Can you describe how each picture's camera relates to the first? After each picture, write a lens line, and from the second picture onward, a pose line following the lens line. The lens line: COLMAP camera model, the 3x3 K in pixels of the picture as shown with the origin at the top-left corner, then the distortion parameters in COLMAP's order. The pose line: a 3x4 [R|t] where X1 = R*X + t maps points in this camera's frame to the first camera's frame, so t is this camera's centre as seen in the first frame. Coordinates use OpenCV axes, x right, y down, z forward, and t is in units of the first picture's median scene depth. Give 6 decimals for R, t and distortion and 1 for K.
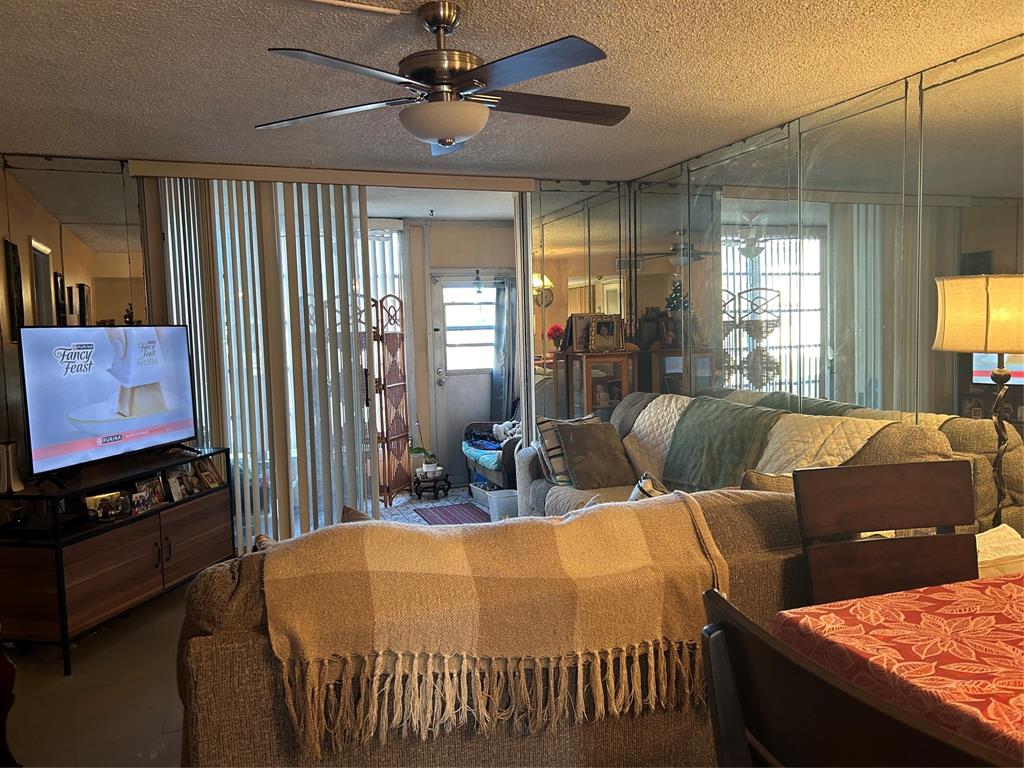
lens RADIAL K [[771.6, 0, 513.5], [0, 771.6, 389.8], [0, 0, 1]] dist [0.059065, -0.005326]
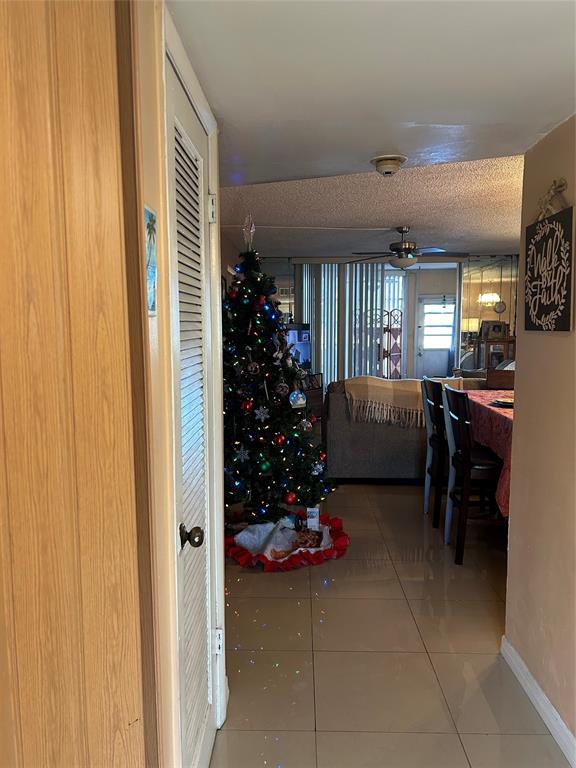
lens RADIAL K [[578.7, 0, 285.3], [0, 578.7, 388.8], [0, 0, 1]] dist [0.059065, -0.005326]
pose [[0.930875, 0.063860, -0.359712, 0.123825], [-0.052028, 0.997741, 0.042490, 0.033280], [0.361613, -0.020838, 0.932095, -0.491453]]
